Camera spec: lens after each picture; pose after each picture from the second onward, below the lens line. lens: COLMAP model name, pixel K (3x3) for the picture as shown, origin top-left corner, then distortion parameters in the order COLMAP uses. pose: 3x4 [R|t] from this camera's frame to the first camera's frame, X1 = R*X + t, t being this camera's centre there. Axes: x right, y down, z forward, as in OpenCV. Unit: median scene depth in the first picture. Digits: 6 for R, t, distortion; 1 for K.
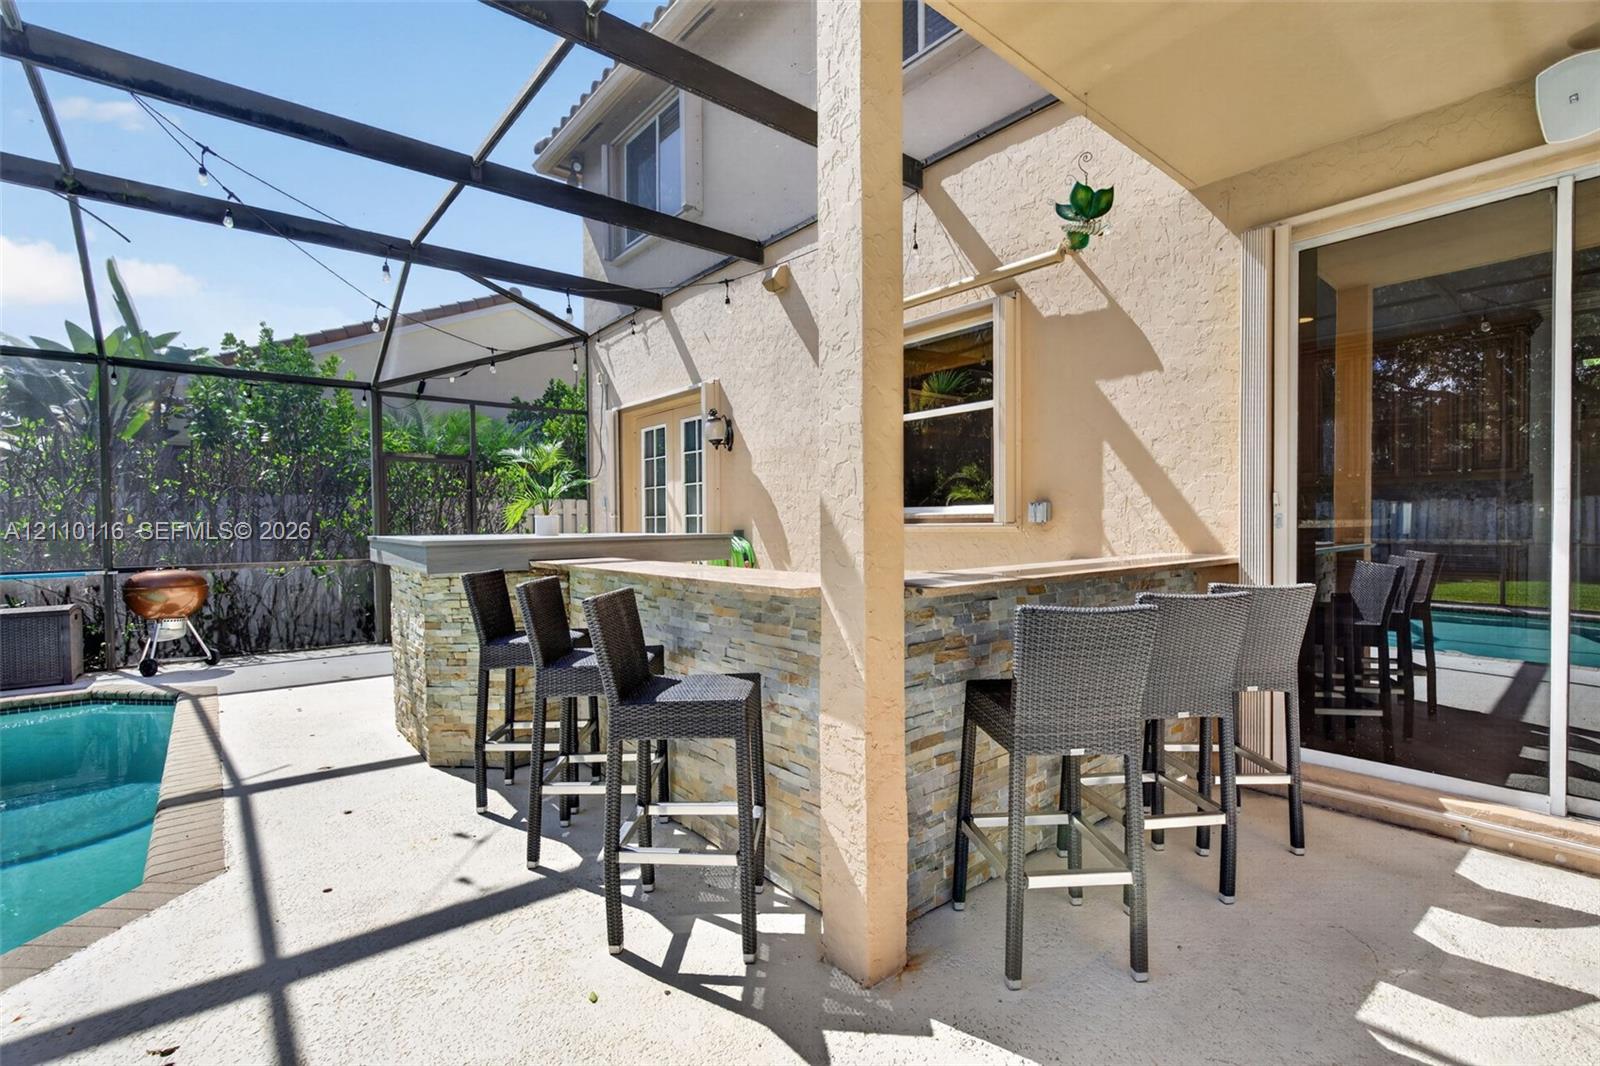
lens RADIAL K [[722.2, 0, 807.6], [0, 722.2, 528.7], [0, 0, 1]] dist [-0.000477, 0.000041]
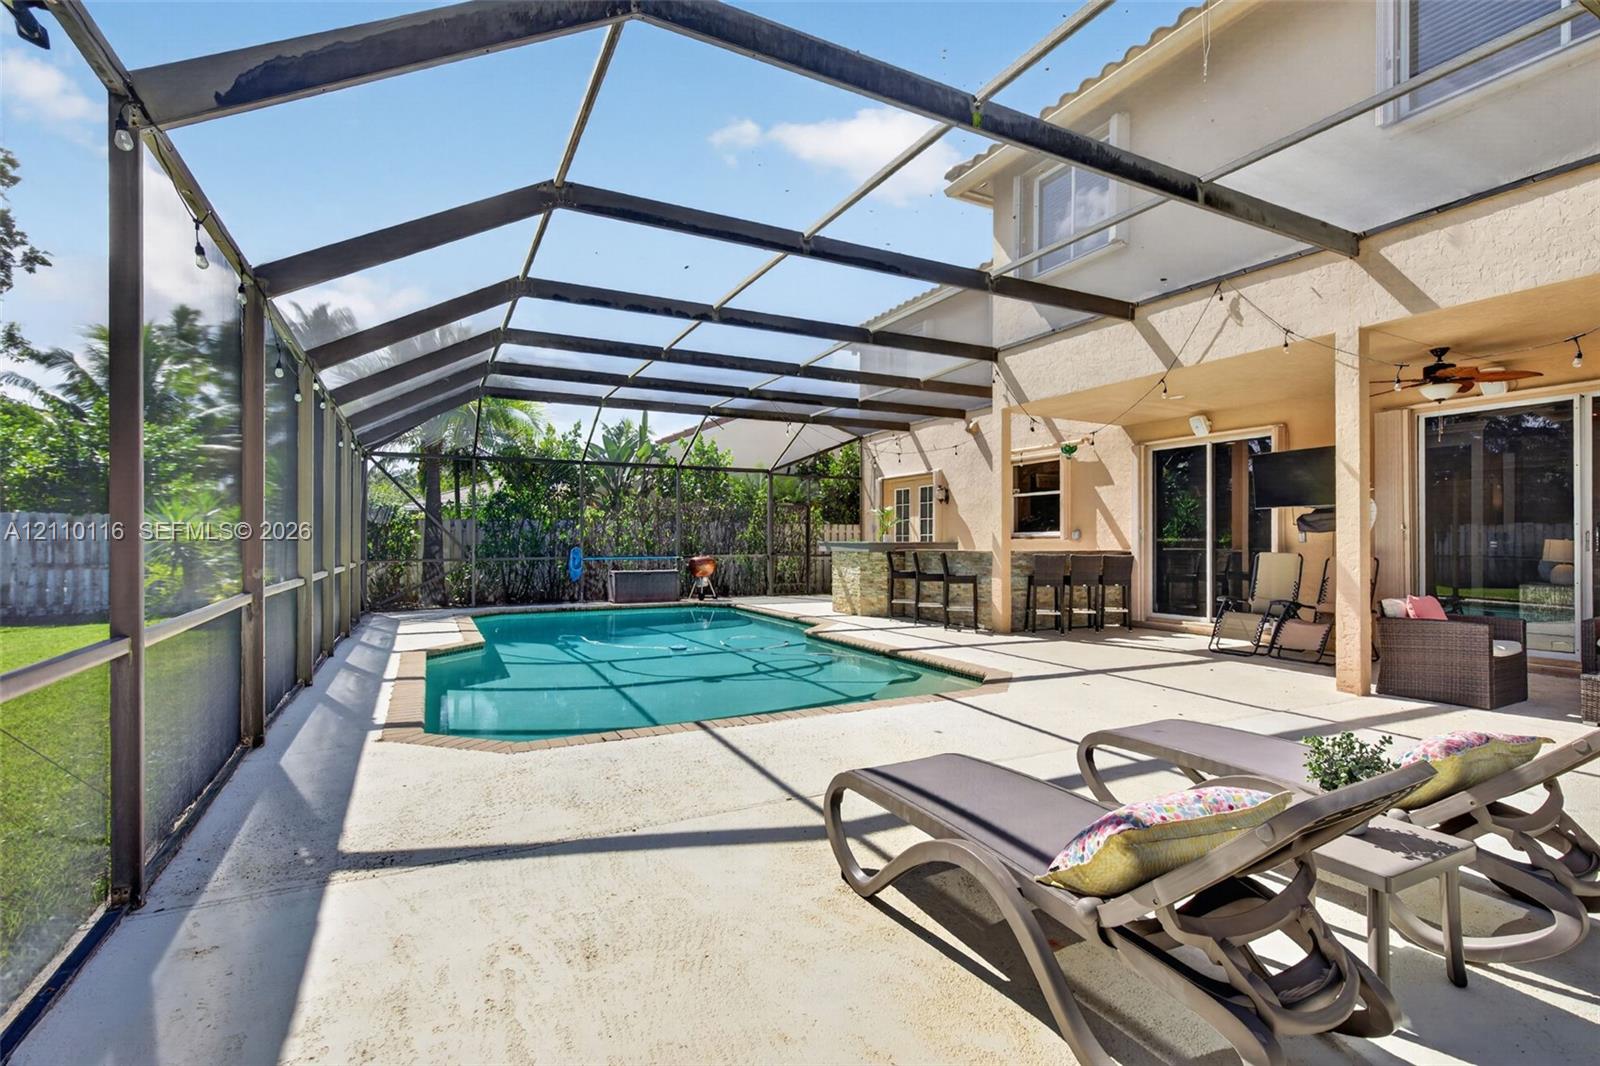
lens RADIAL K [[745.5, 0, 800.0], [0, 745.5, 533.0], [0, 0, 1]] dist [-0.000776, -0.000823]
pose [[0.972736, 0.006976, -0.231810, -0.023032], [-0.011378, 0.999779, -0.017658, 0.020406], [0.231636, 0.019814, 0.972601, -1.288936]]
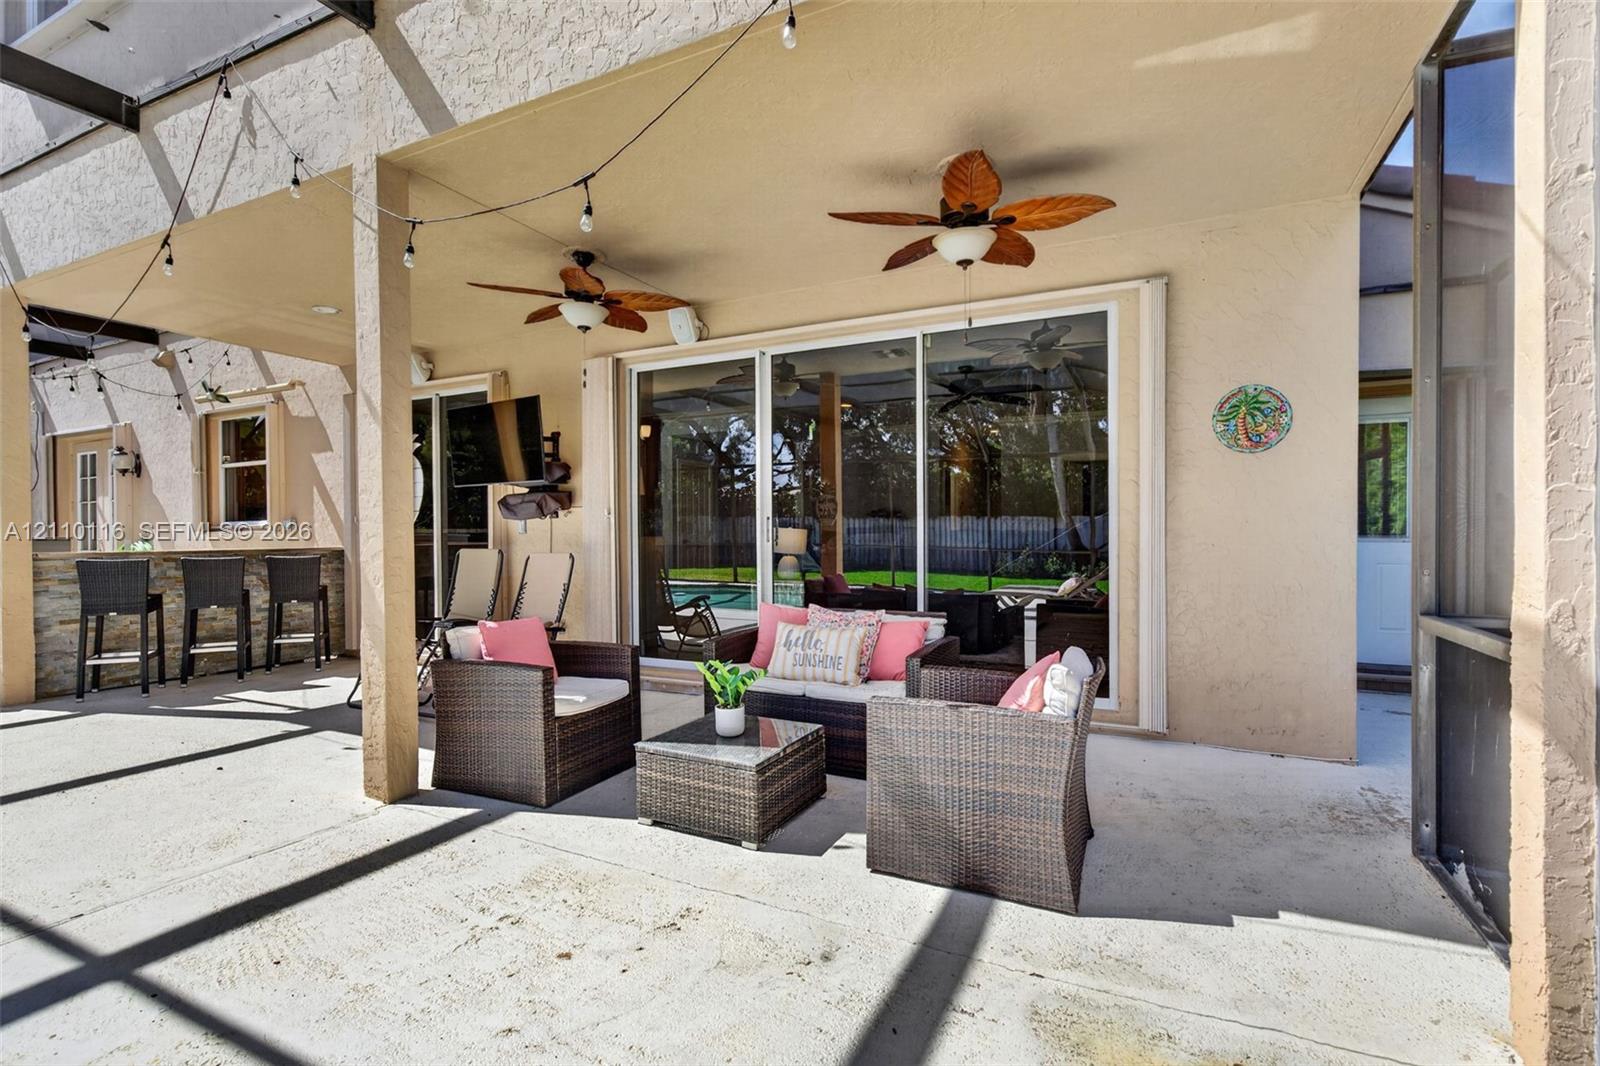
lens RADIAL K [[758.7, 0, 800.0], [0, 758.7, 533.0], [0, 0, 1]] dist [0.002744, 0.000664]
pose [[0.920264, -0.001503, 0.391296, 0.506202], [0.004660, 0.999964, -0.007119, 0.011908], [-0.391271, 0.008374, 0.920237, -0.836159]]
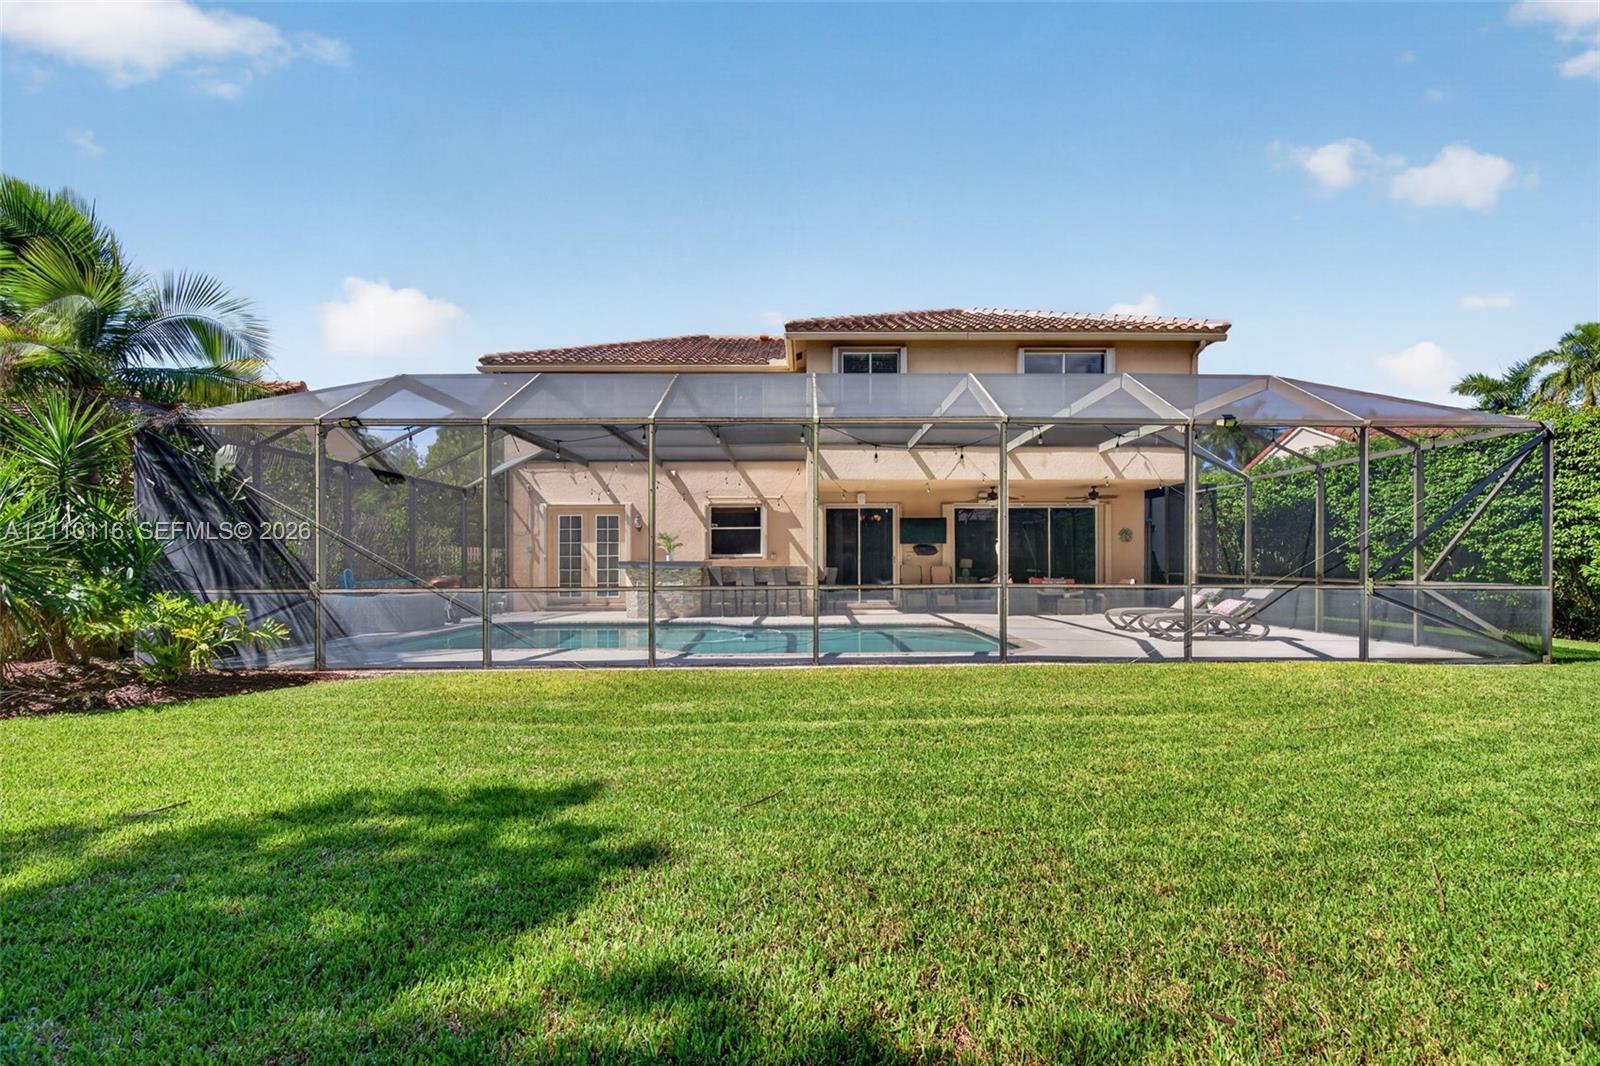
lens RADIAL K [[722.2, 0, 807.6], [0, 722.2, 528.7], [0, 0, 1]] dist [-0.000477, 0.000041]
pose [[0.647858, 0.046304, 0.760352, -1.867141], [0.008190, 0.997670, -0.067734, 0.074050], [-0.761717, 0.050109, 0.645969, -1.294895]]
